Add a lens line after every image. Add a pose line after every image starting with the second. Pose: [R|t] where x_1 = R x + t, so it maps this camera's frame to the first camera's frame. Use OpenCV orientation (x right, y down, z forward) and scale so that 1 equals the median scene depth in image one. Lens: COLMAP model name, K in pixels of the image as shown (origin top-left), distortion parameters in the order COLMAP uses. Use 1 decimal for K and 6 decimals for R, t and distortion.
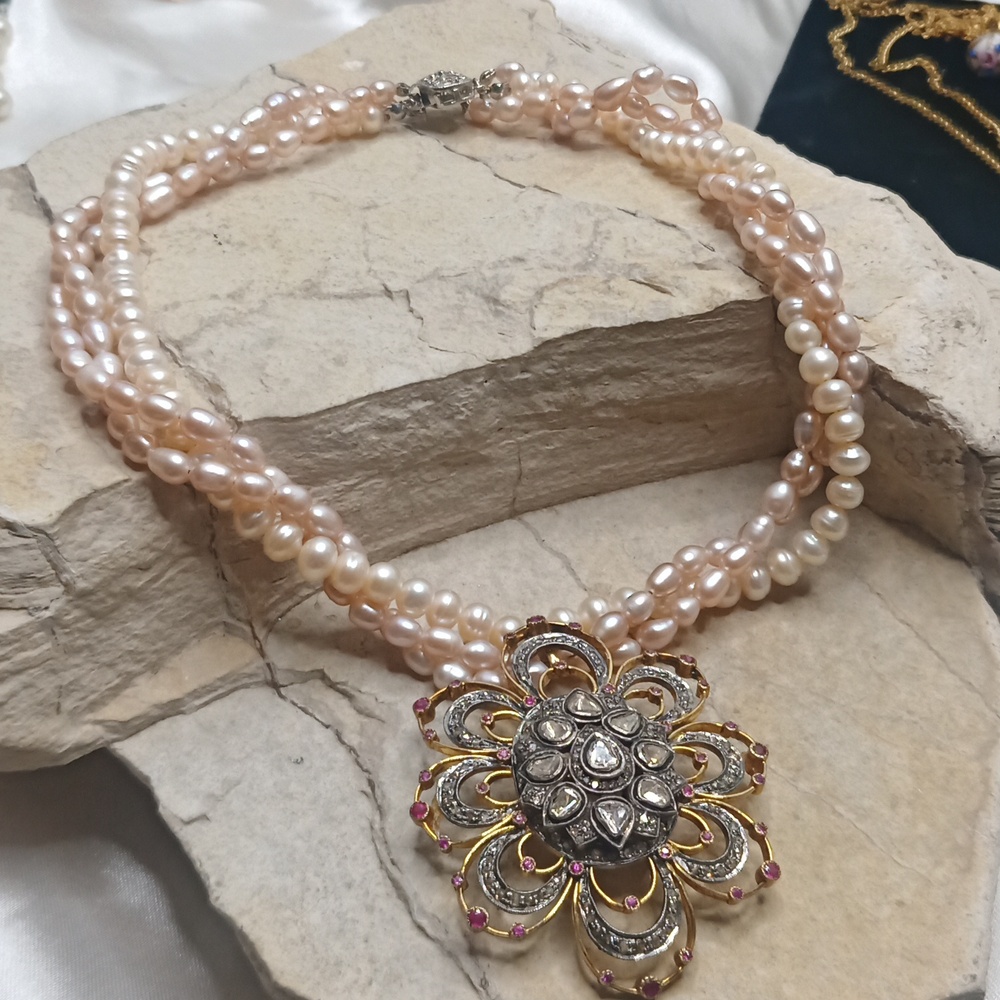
lens RADIAL K [[1773.2, 0, 535.3], [0, 1773.2, 497.0], [0, 0, 1]] dist [0.148481, -0.736763]
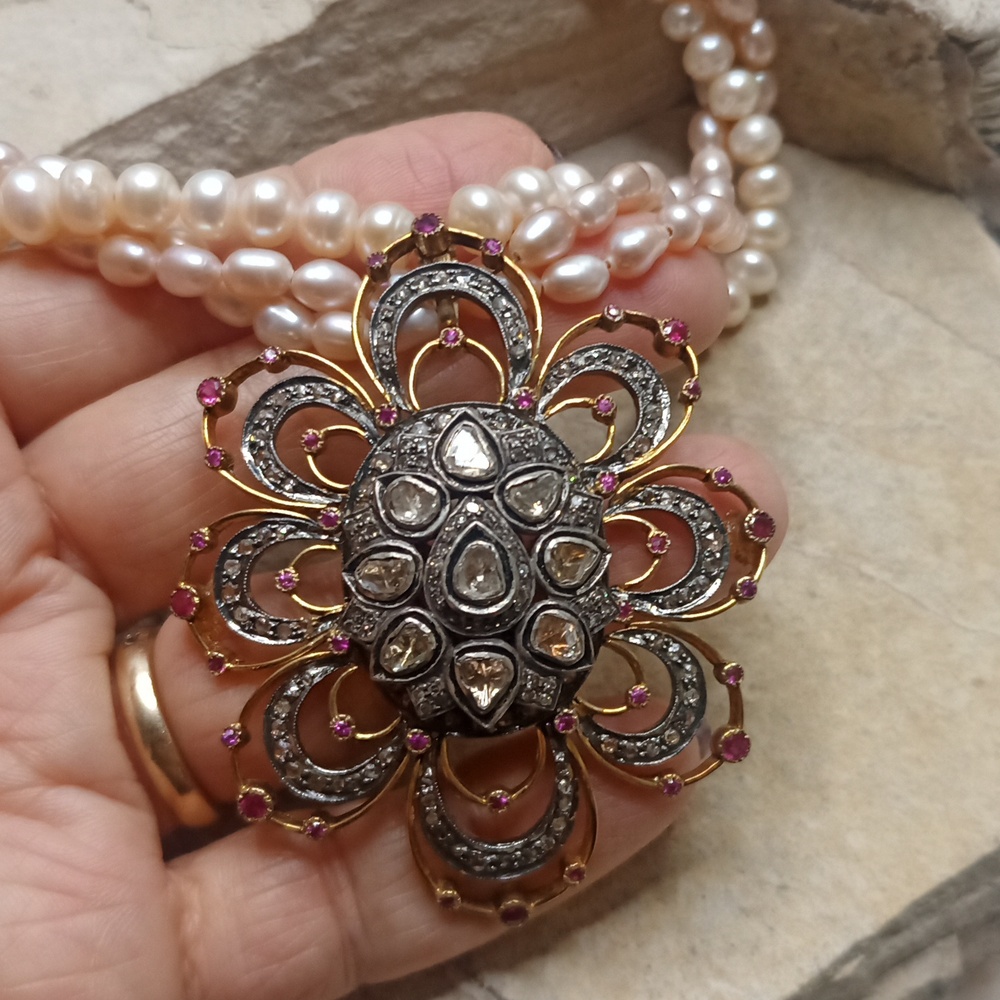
lens RADIAL K [[1773.2, 0, 535.3], [0, 1773.2, 497.0], [0, 0, 1]] dist [0.148481, -0.736763]
pose [[0.975872, -0.214642, 0.040034, 0.015393], [0.205517, 0.964890, 0.163554, 0.000252], [-0.073733, -0.151380, 0.985722, 0.287152]]
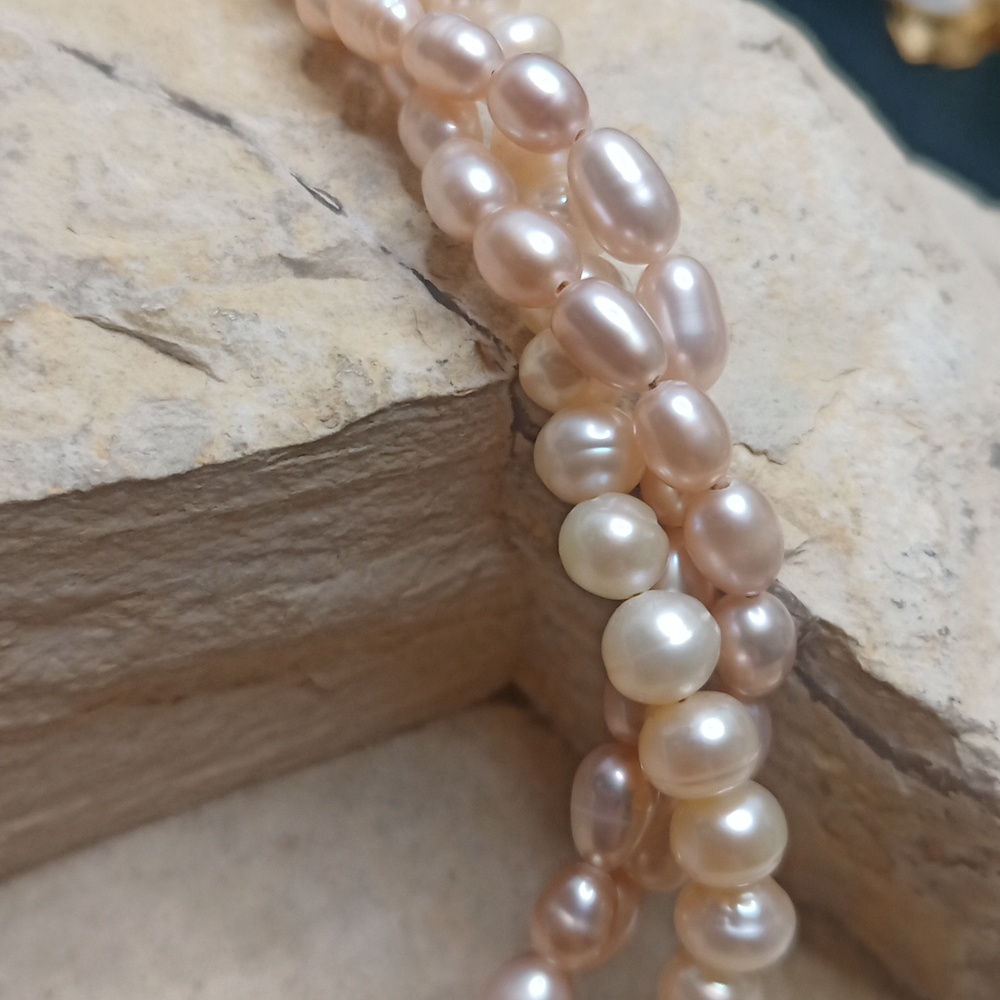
lens RADIAL K [[1773.2, 0, 535.3], [0, 1773.2, 497.0], [0, 0, 1]] dist [0.148481, -0.736763]
pose [[0.973196, -0.006764, 0.229880, 0.063288], [-0.041540, 0.977957, 0.204635, -0.171146], [-0.226196, -0.208699, 0.951462, 0.717652]]
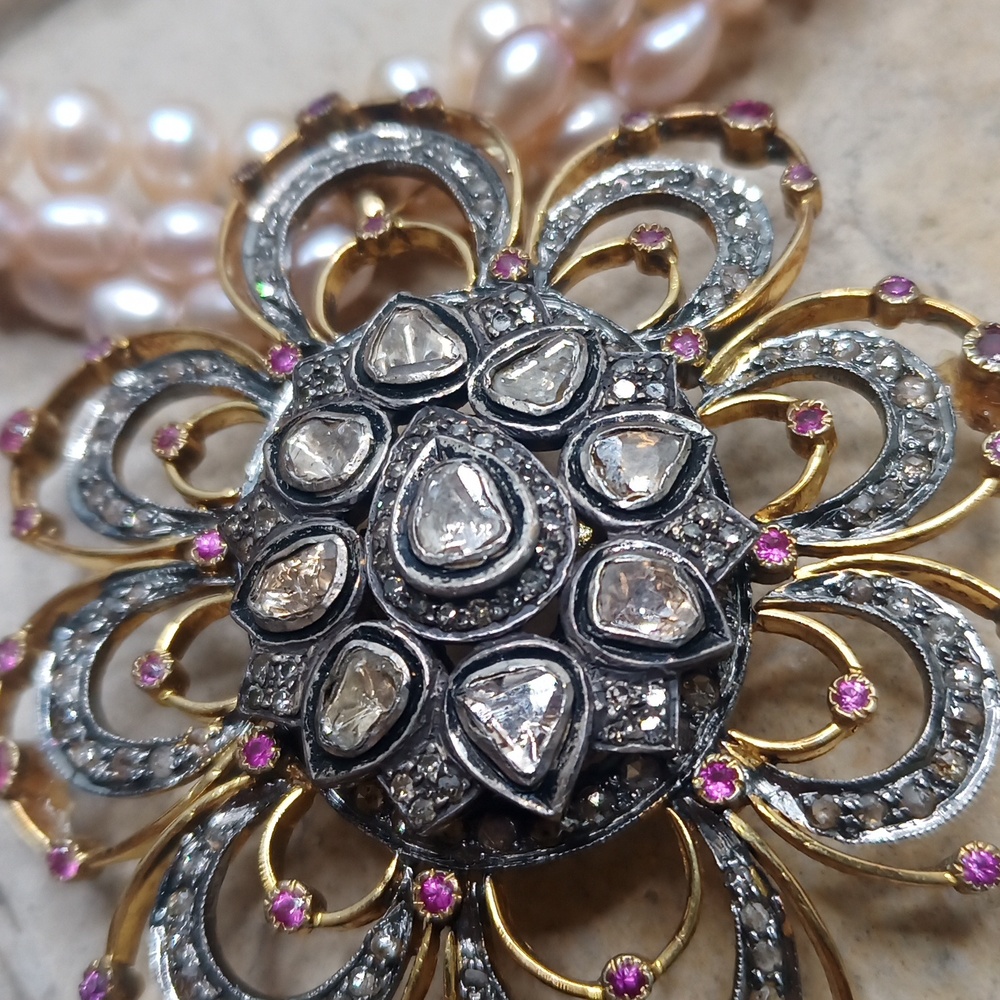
lens RADIAL K [[1773.2, 0, 535.3], [0, 1773.2, 497.0], [0, 0, 1]] dist [0.148481, -0.736763]
pose [[0.953624, -0.199027, -0.225808, 0.107747], [0.256345, 0.930200, 0.262706, 0.059340], [0.157761, -0.308408, 0.938081, 0.644803]]
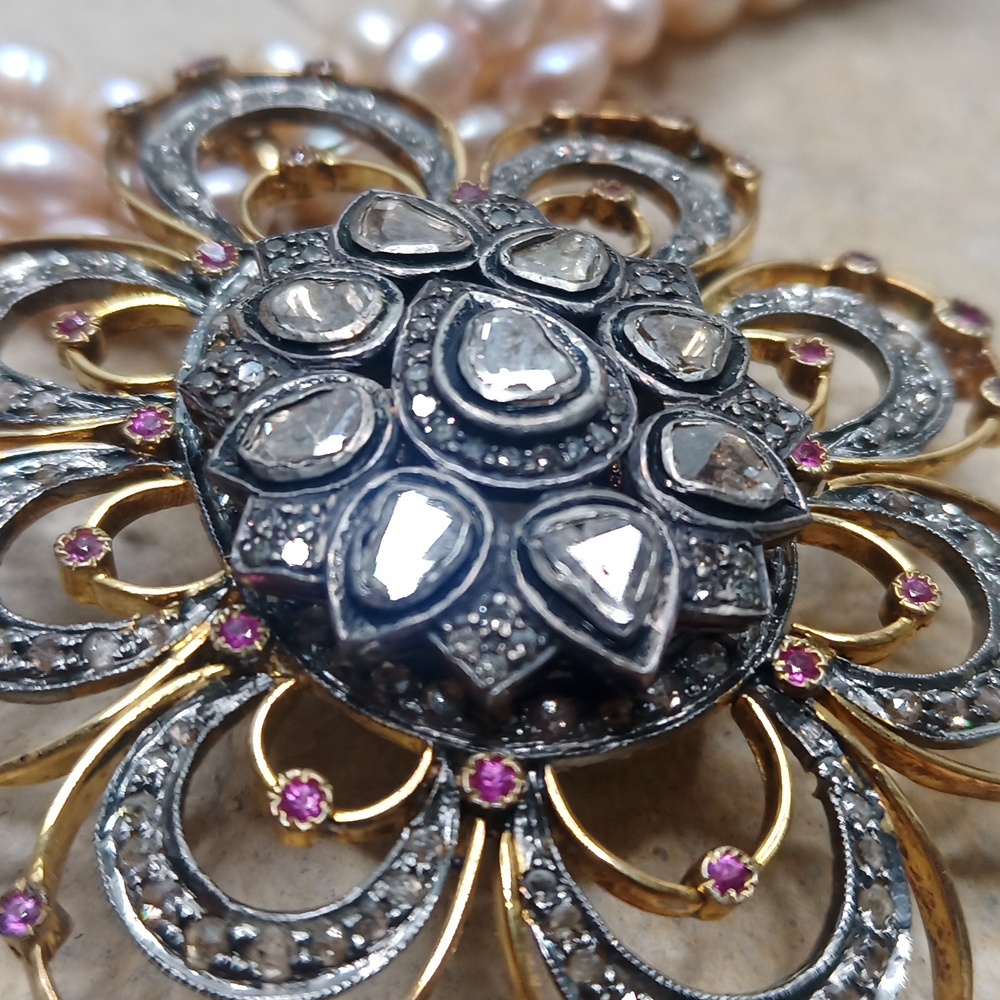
lens RADIAL K [[1773.2, 0, 535.3], [0, 1773.2, 497.0], [0, 0, 1]] dist [0.148481, -0.736763]
pose [[0.974409, -0.145931, 0.170968, -0.007543], [0.134596, 0.987968, 0.076179, 0.131524], [-0.180028, -0.051218, 0.982327, 0.660160]]
